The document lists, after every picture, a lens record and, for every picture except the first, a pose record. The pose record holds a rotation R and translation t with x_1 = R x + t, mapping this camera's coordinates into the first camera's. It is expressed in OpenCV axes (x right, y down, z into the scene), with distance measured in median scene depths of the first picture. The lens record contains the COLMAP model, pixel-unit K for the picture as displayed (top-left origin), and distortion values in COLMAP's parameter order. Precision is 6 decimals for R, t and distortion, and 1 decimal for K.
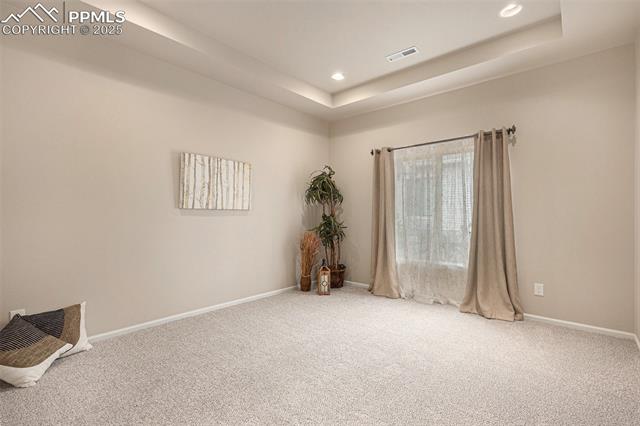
lens RADIAL K [[292.7, 0, 317.3], [0, 292.7, 215.0], [0, 0, 1]] dist [0.013330, -0.000064]
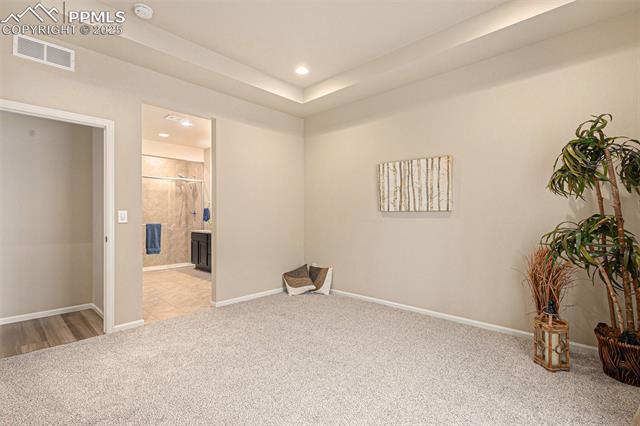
lens RADIAL K [[292.7, 0, 317.3], [0, 292.7, 215.0], [0, 0, 1]] dist [0.013330, -0.000064]
pose [[-0.023686, -0.015577, -0.999598, 0.687943], [-0.011098, 0.999821, -0.015317, 0.012656], [0.999658, 0.010731, -0.023855, 0.725965]]
